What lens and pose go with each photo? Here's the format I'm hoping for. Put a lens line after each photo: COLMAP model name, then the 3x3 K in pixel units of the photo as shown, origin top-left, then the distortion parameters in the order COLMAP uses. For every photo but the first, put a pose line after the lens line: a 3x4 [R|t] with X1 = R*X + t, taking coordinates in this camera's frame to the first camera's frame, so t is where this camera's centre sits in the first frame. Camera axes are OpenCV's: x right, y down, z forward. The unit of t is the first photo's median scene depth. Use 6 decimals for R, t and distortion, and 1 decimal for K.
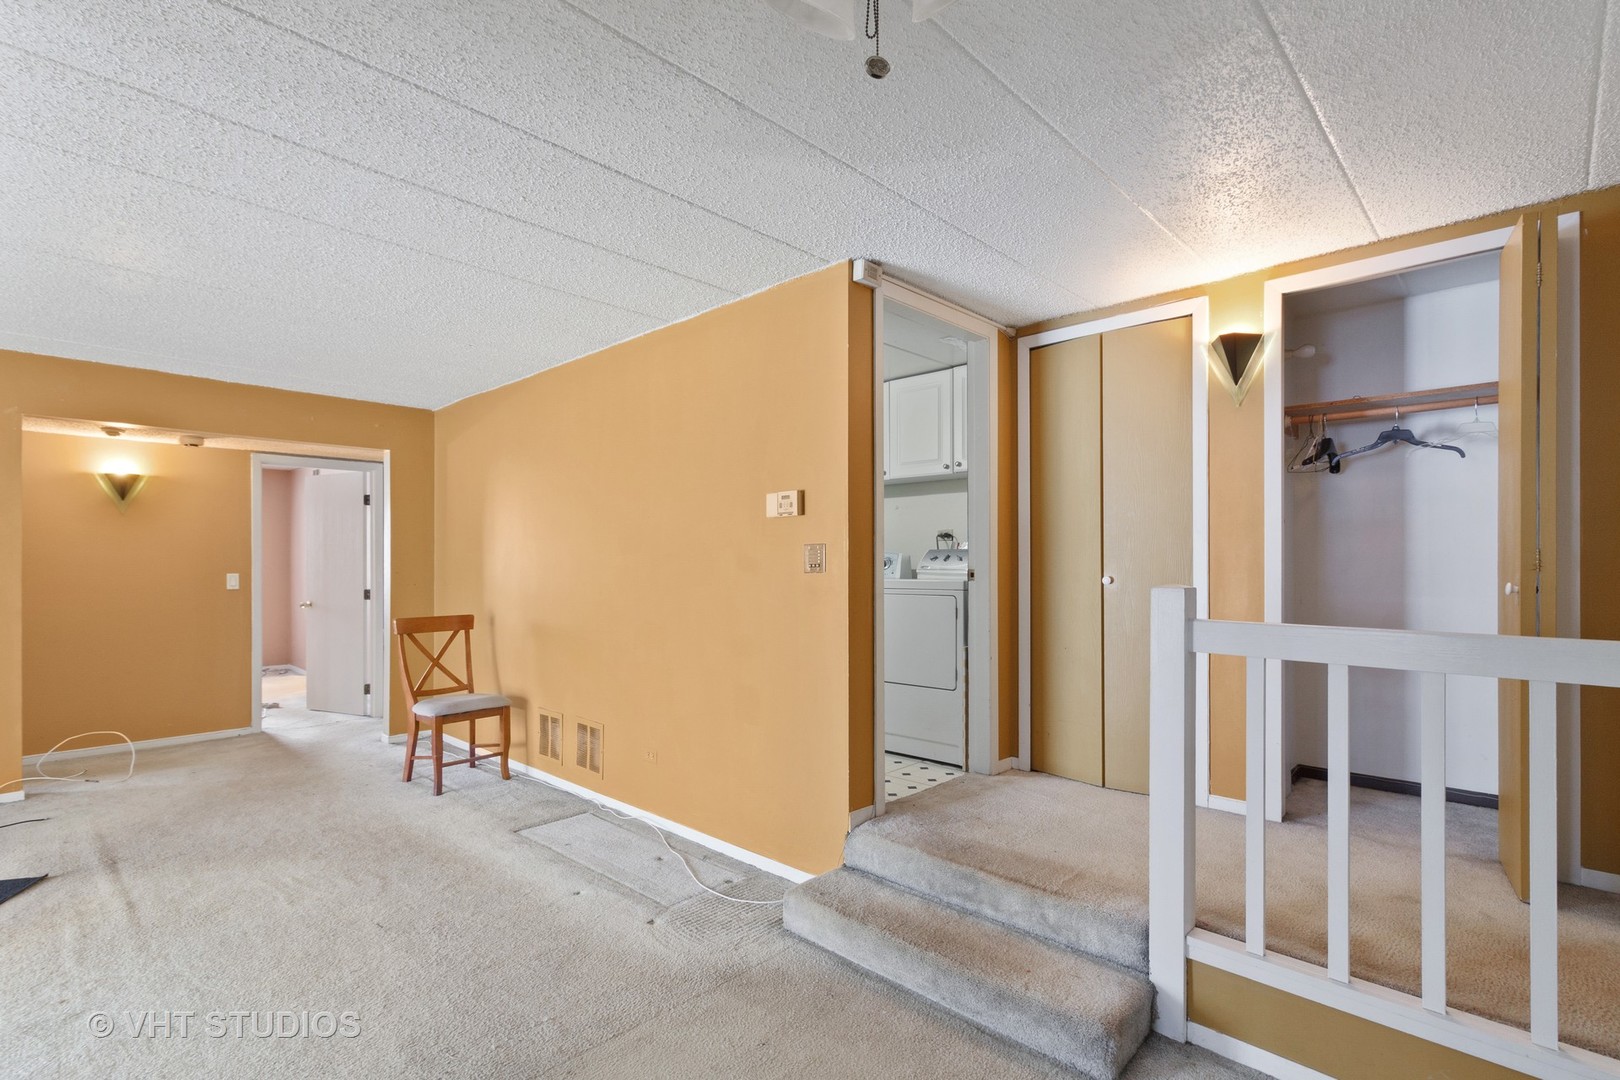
lens RADIAL K [[761.6, 0, 803.1], [0, 761.6, 555.1], [0, 0, 1]] dist [0.004618, 0.001586]
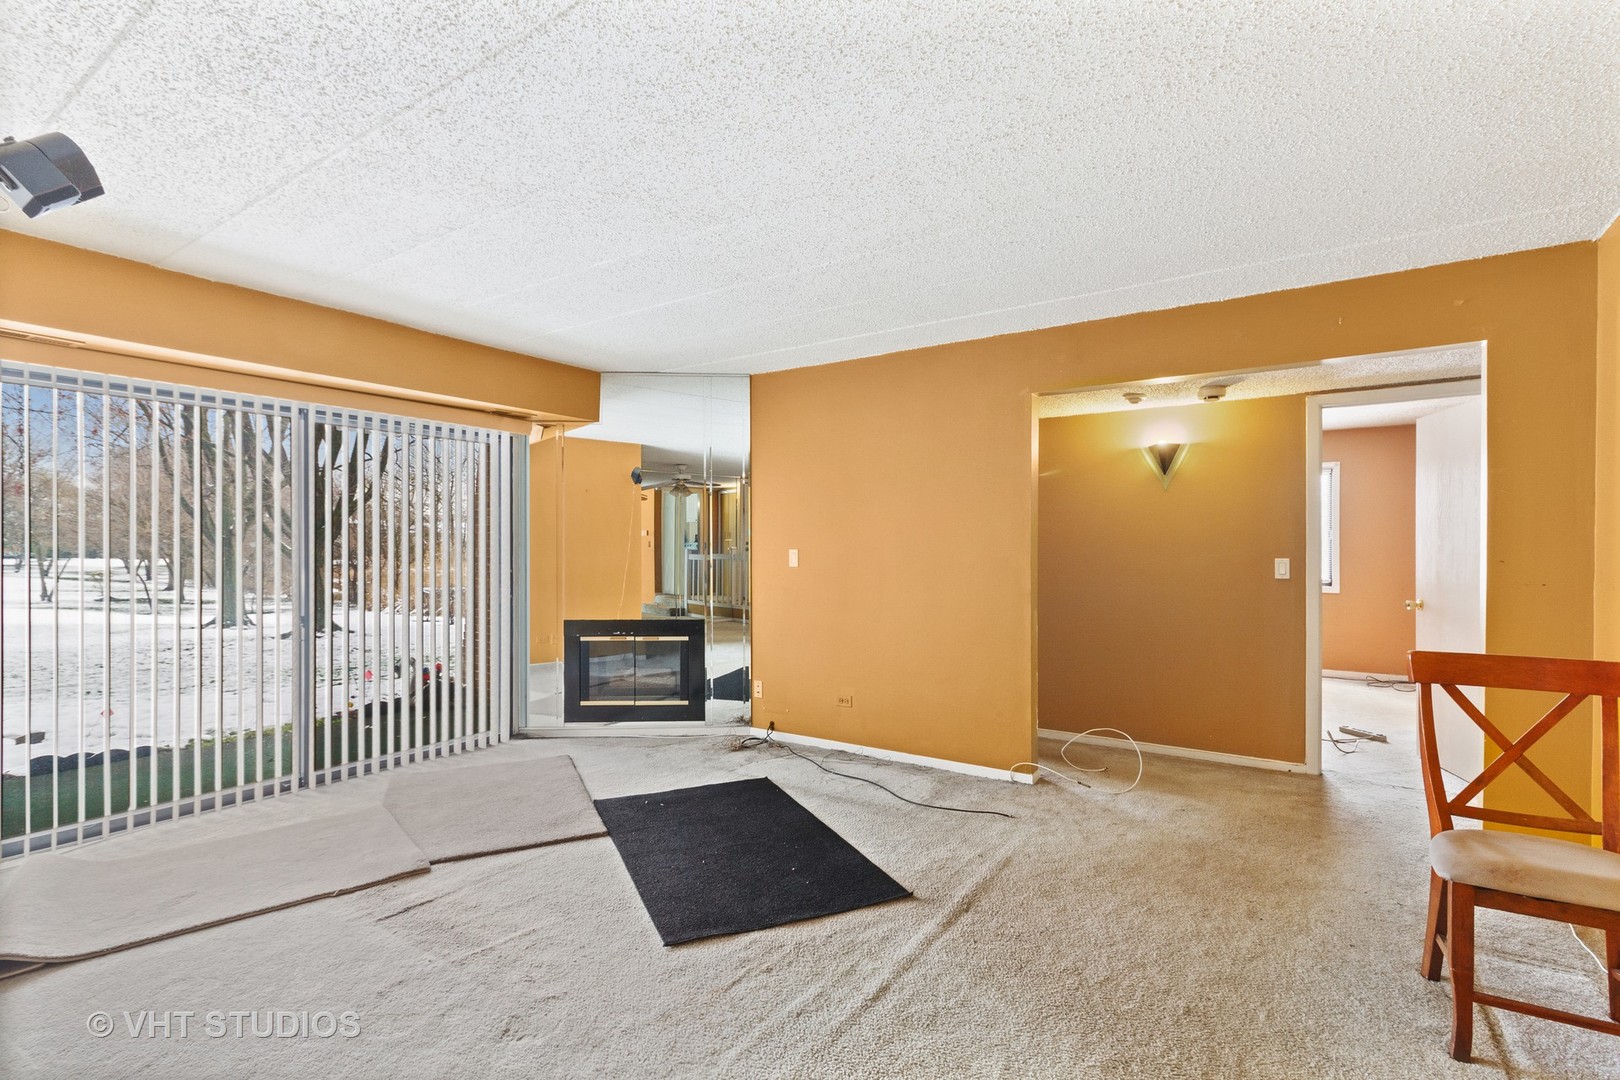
lens RADIAL K [[761.6, 0, 810.7], [0, 761.6, 549.3], [0, 0, 1]] dist [0.004618, 0.001586]
pose [[0.172164, 0.005492, -0.985053, -0.098332], [0.009444, 0.999929, 0.007226, 0.007101], [0.985023, -0.010547, 0.172100, 0.536583]]
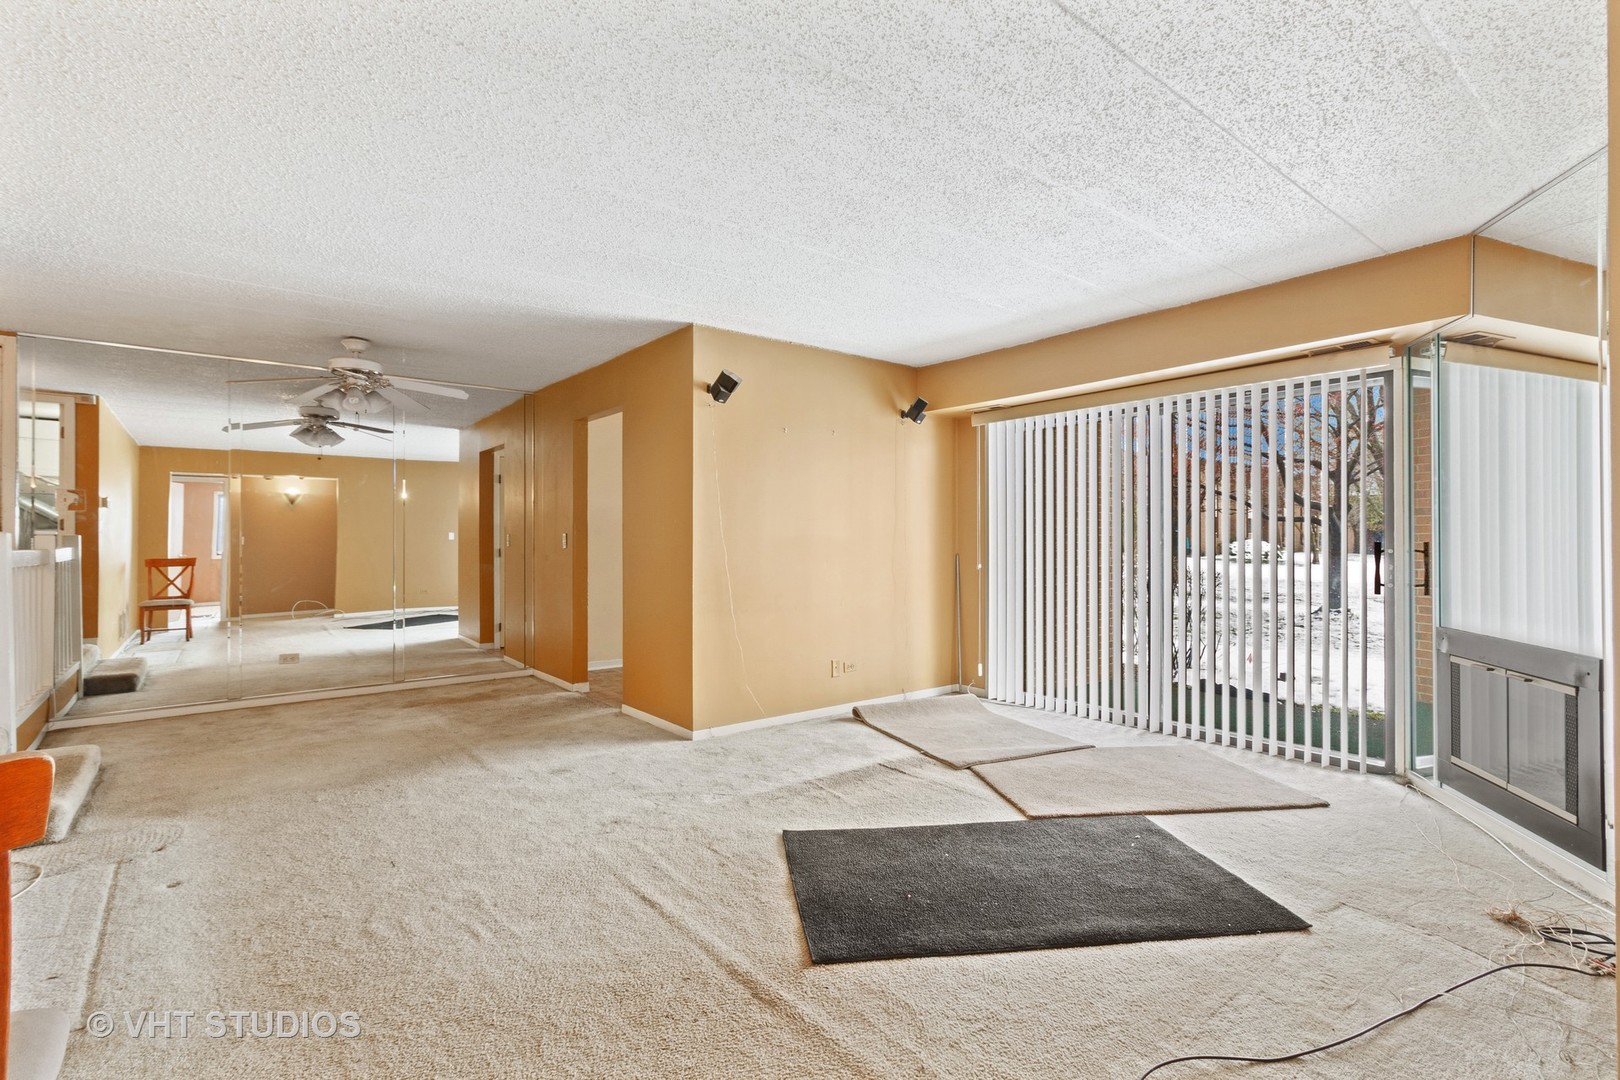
lens RADIAL K [[761.6, 0, 818.6], [0, 761.6, 538.2], [0, 0, 1]] dist [0.004618, 0.001586]
pose [[-0.991770, 0.003035, 0.128000, -0.784733], [0.001541, 0.999930, -0.011766, 0.037881], [-0.128026, -0.011472, -0.991704, 1.218661]]
